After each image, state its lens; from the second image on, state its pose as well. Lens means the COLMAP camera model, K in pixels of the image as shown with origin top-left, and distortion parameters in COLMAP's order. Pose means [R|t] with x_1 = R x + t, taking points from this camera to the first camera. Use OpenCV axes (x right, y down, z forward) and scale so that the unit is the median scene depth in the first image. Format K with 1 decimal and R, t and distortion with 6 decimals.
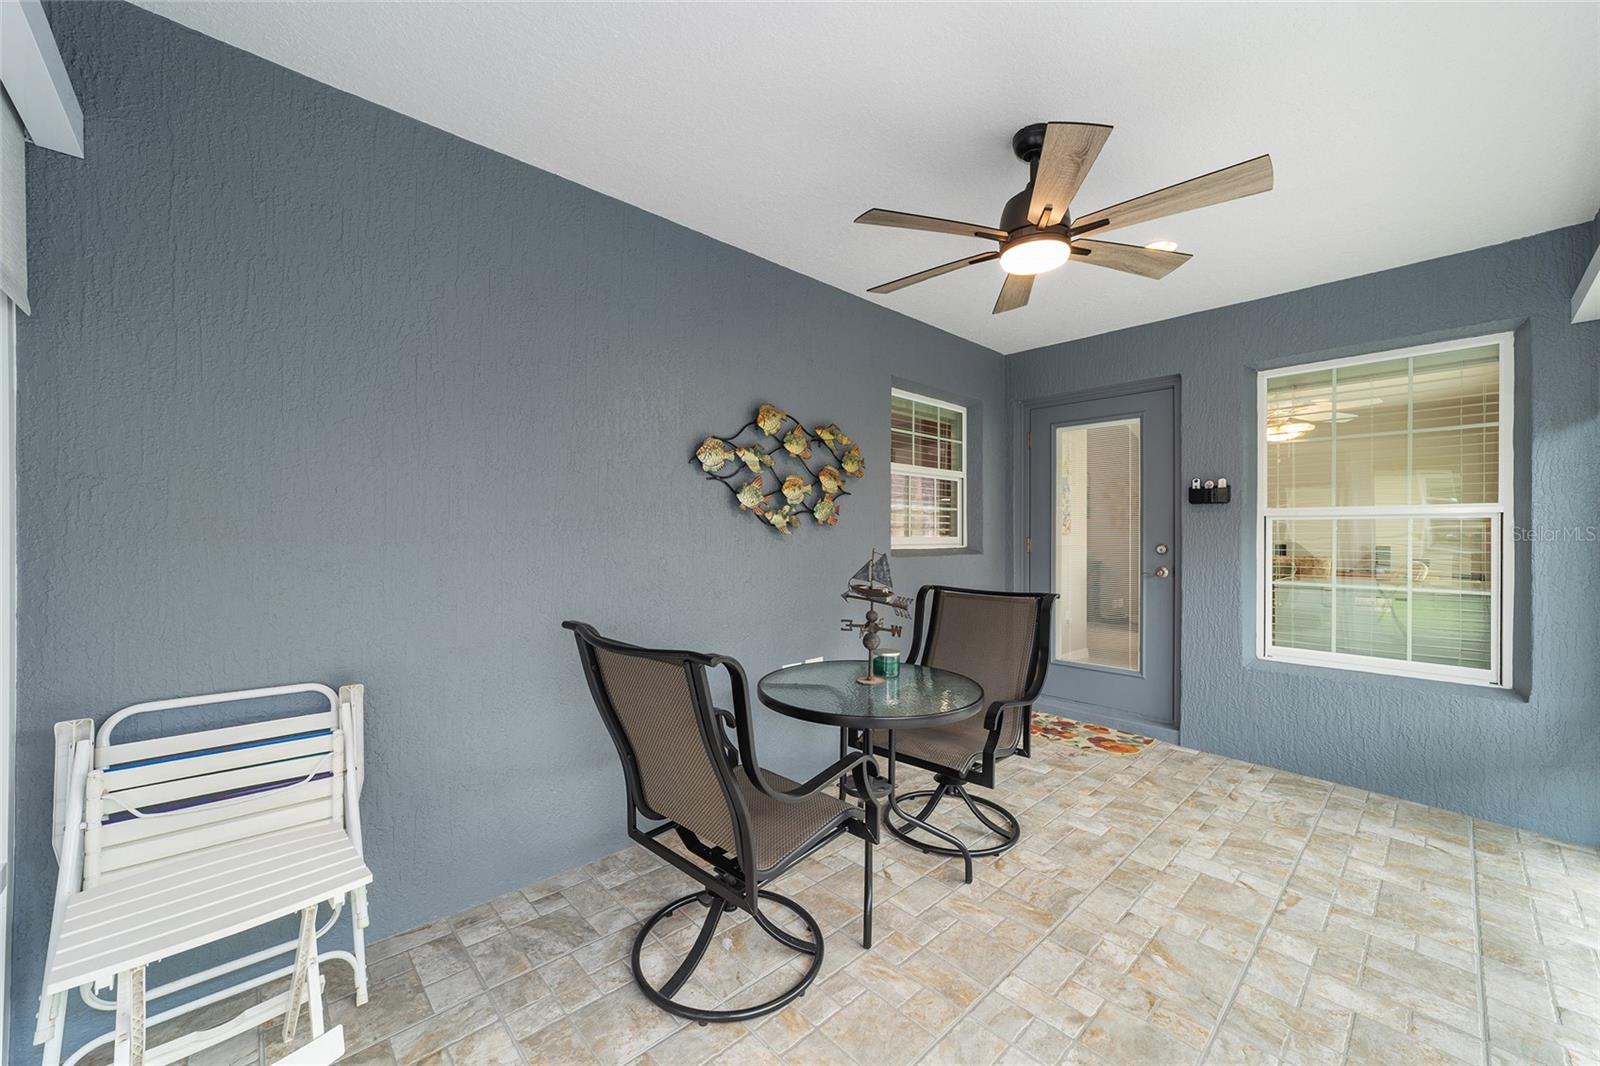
lens RADIAL K [[615.6, 0, 788.6], [0, 615.6, 534.6], [0, 0, 1]] dist [-0.011699, 0.006375]
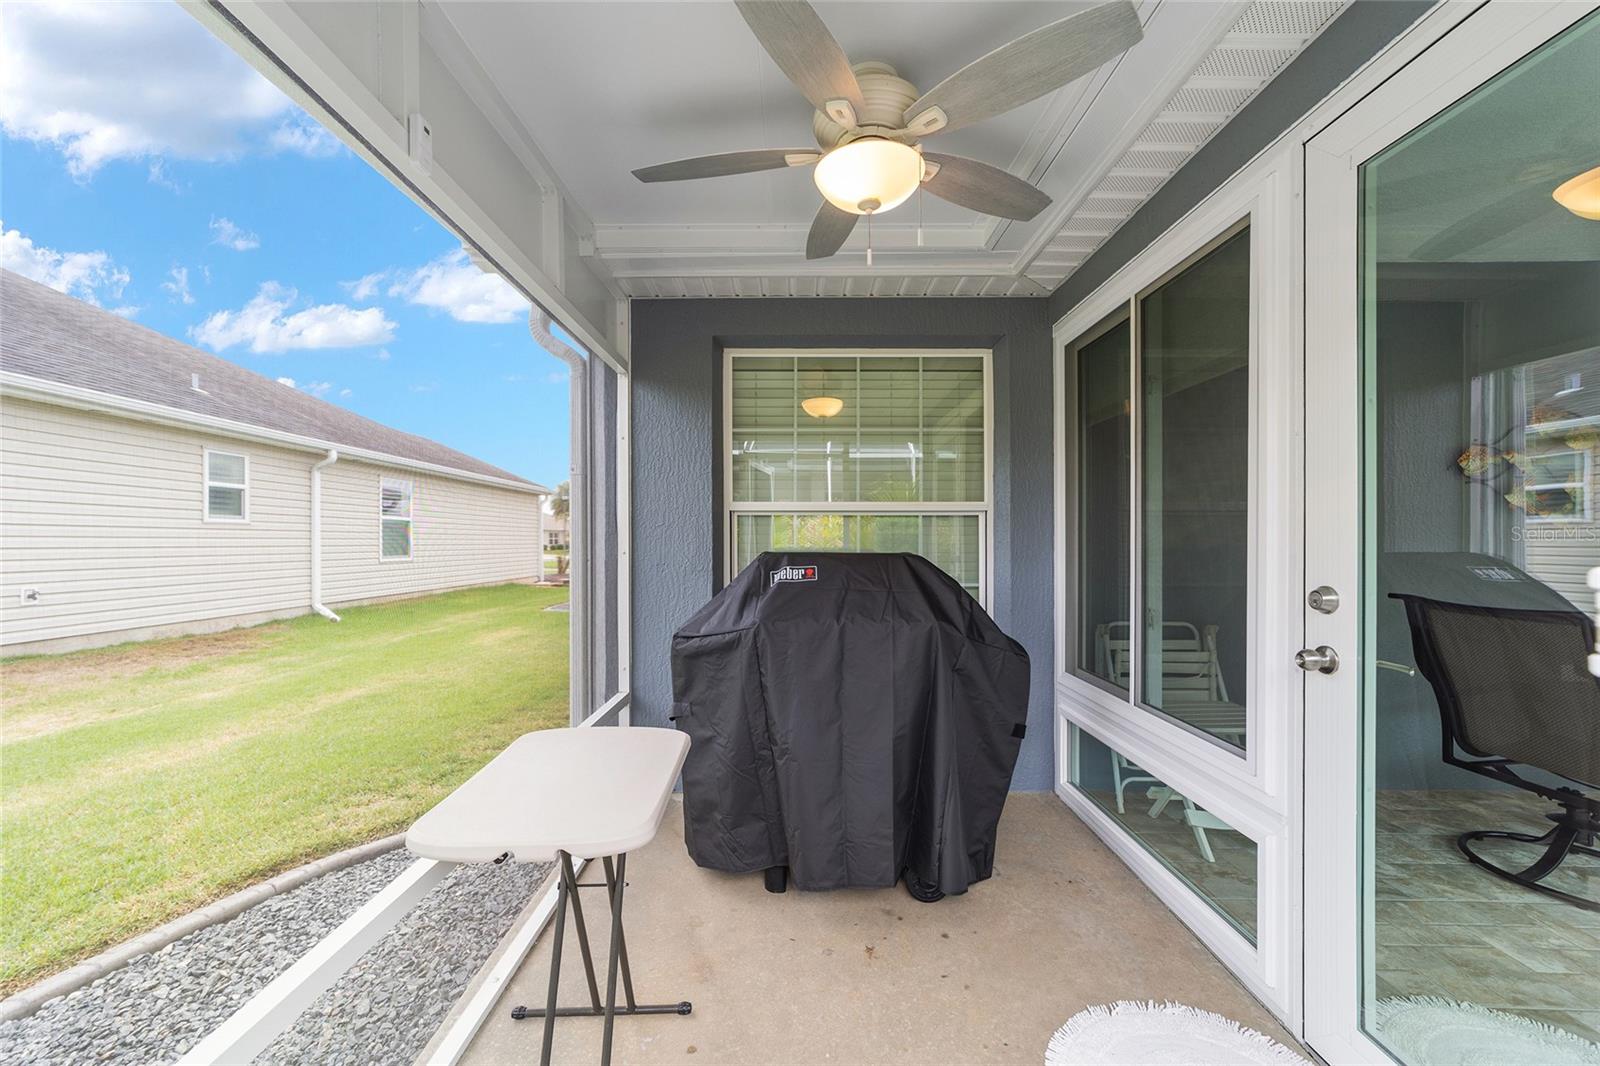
lens RADIAL K [[615.6, 0, 793.0], [0, 615.6, 533.2], [0, 0, 1]] dist [-0.011699, 0.006375]
pose [[0.739138, -0.012312, -0.673441, -0.447916], [0.004781, 0.999904, -0.013033, 0.015869], [0.673537, 0.006413, 0.739126, -1.009298]]
